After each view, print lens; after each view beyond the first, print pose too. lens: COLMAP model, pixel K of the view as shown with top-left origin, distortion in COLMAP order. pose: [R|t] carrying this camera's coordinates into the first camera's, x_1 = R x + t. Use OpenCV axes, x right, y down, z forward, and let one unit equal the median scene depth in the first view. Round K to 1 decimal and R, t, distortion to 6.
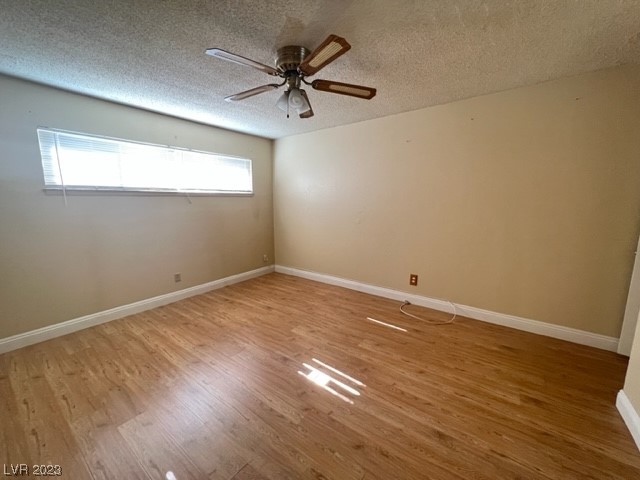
lens RADIAL K [[258.3, 0, 321.3], [0, 258.3, 240.1], [0, 0, 1]] dist [-0.004071, 0.000938]
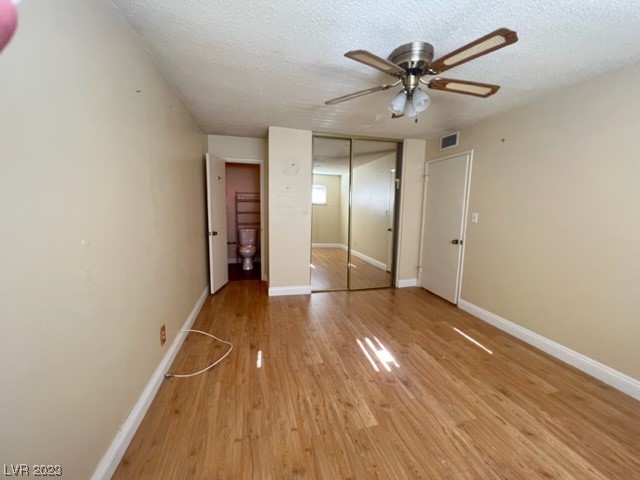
lens RADIAL K [[258.2, 0, 320.3], [0, 258.2, 239.5], [0, 0, 1]] dist [-0.001383, -0.000442]
pose [[-0.771965, -0.099495, 0.627830, -0.423715], [0.083222, 0.963354, 0.254995, -0.276333], [-0.630194, 0.249096, -0.735396, 1.726970]]
